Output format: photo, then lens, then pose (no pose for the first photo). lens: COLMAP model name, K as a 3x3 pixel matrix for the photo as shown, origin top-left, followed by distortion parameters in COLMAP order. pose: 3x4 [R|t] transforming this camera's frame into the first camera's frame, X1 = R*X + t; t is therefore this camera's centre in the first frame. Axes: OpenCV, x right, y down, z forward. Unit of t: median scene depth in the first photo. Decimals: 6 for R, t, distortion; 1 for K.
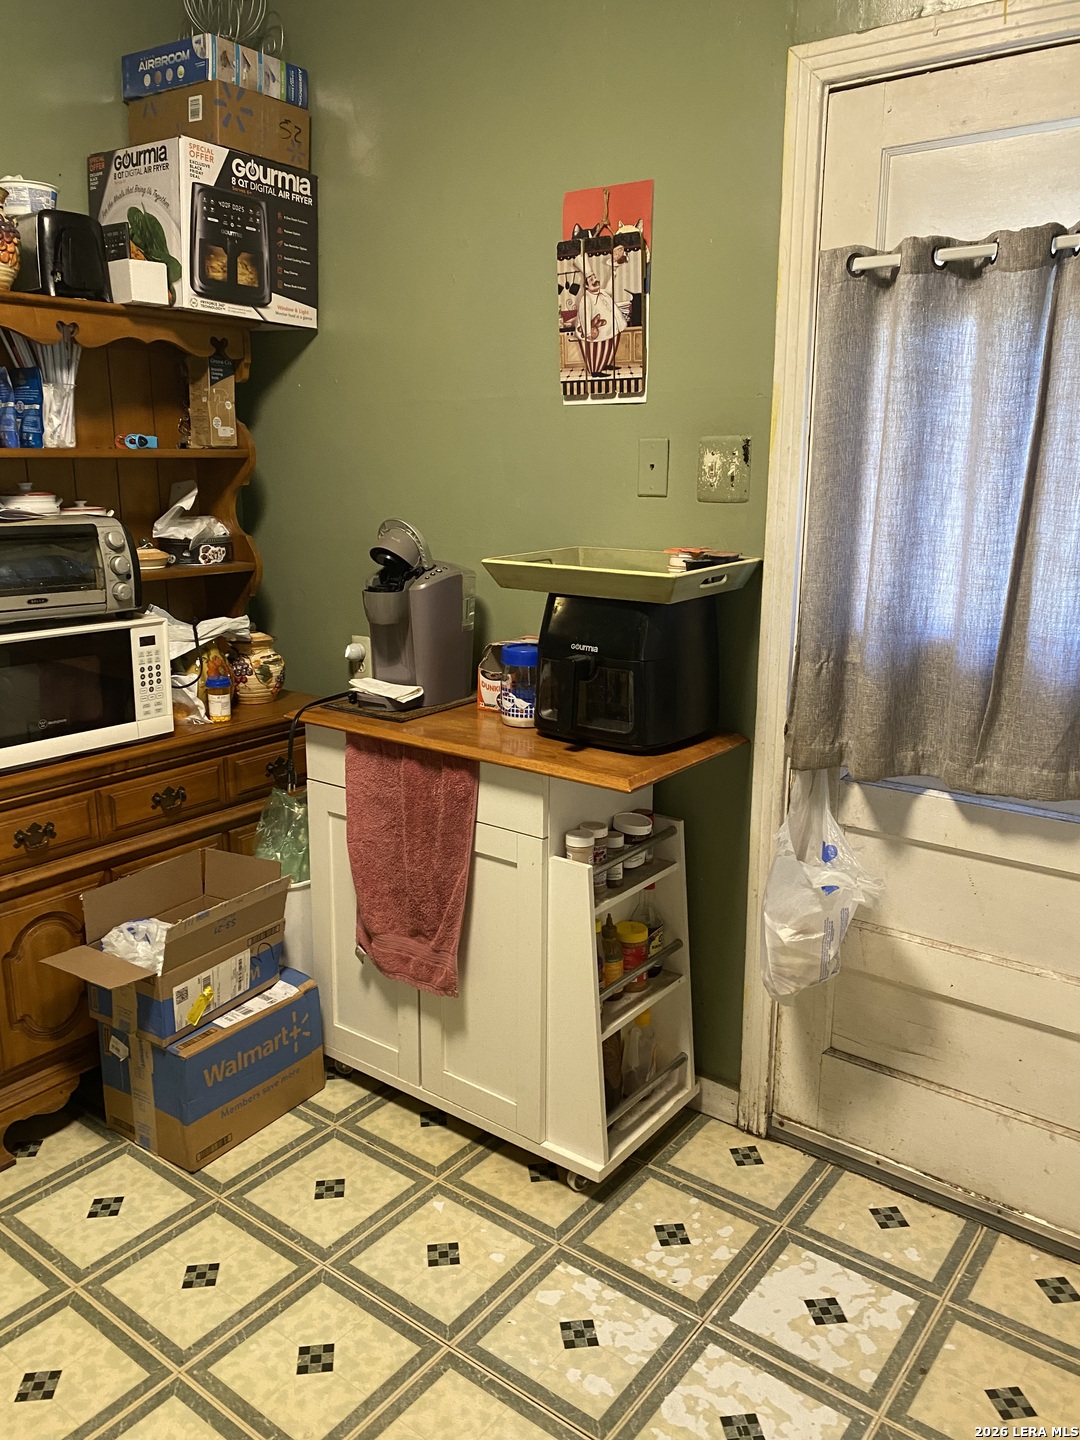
lens RADIAL K [[1105.8, 0, 534.7], [0, 1105.8, 722.6], [0, 0, 1]] dist [0.036957, -0.049982]
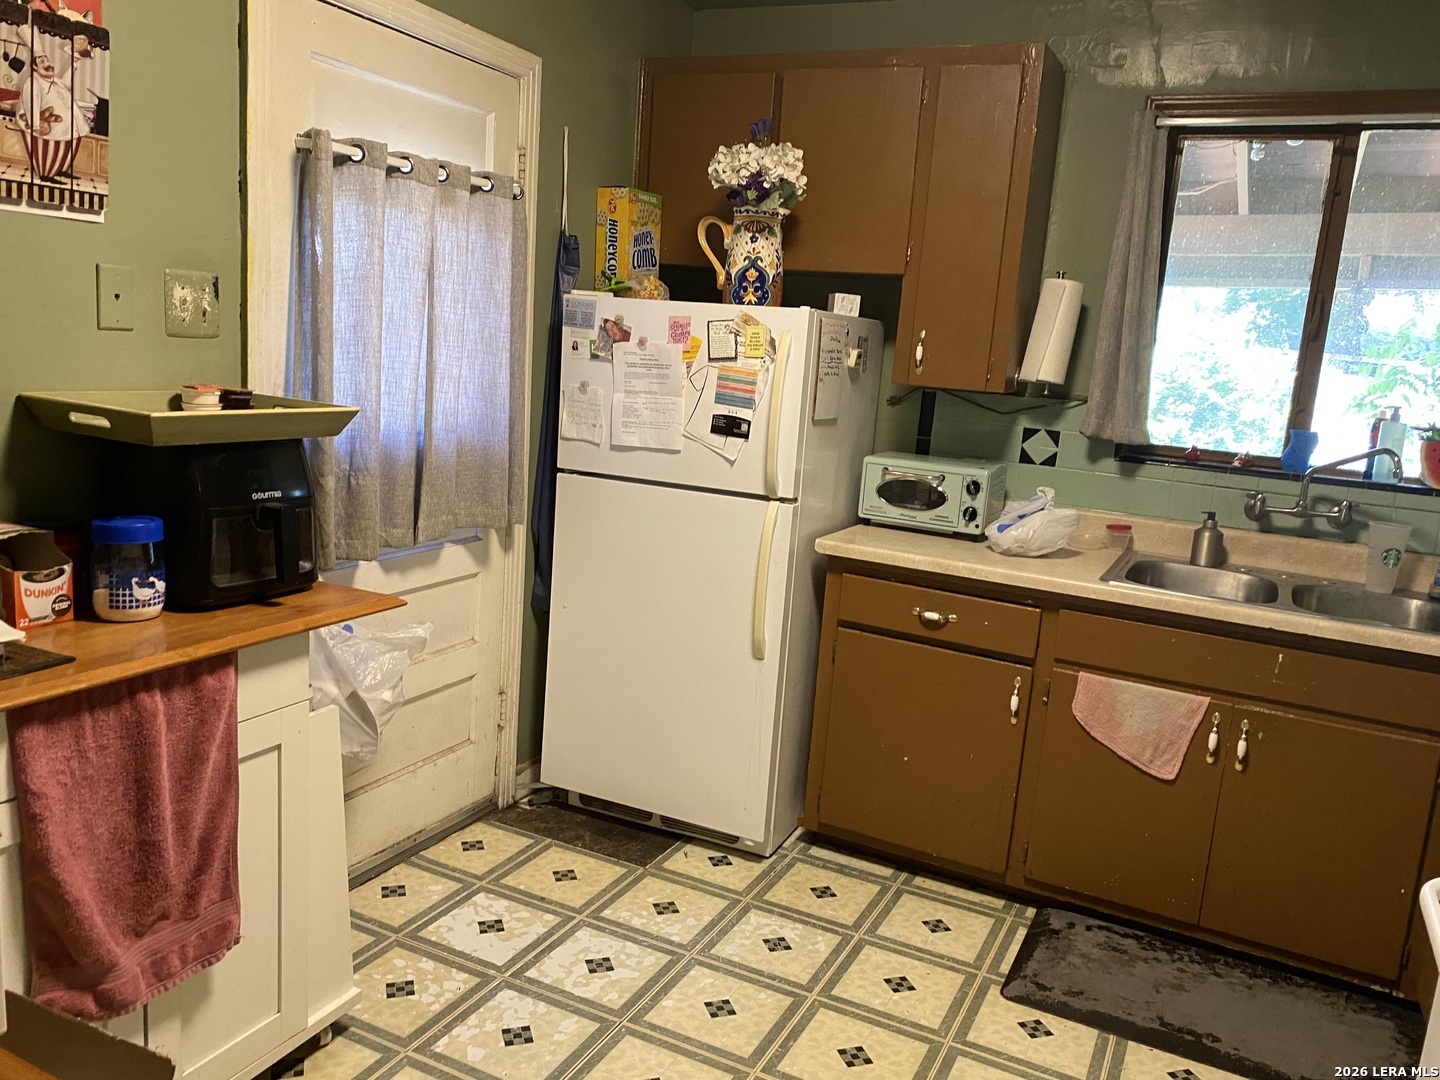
lens RADIAL K [[1105.8, 0, 705.5], [0, 1105.8, 546.7], [0, 0, 1]] dist [0.036957, -0.049982]
pose [[-0.187351, -0.194883, 0.962767, -0.878950], [0.169104, 0.959090, 0.227046, -0.164503], [-0.967628, 0.205345, -0.146731, 0.726835]]
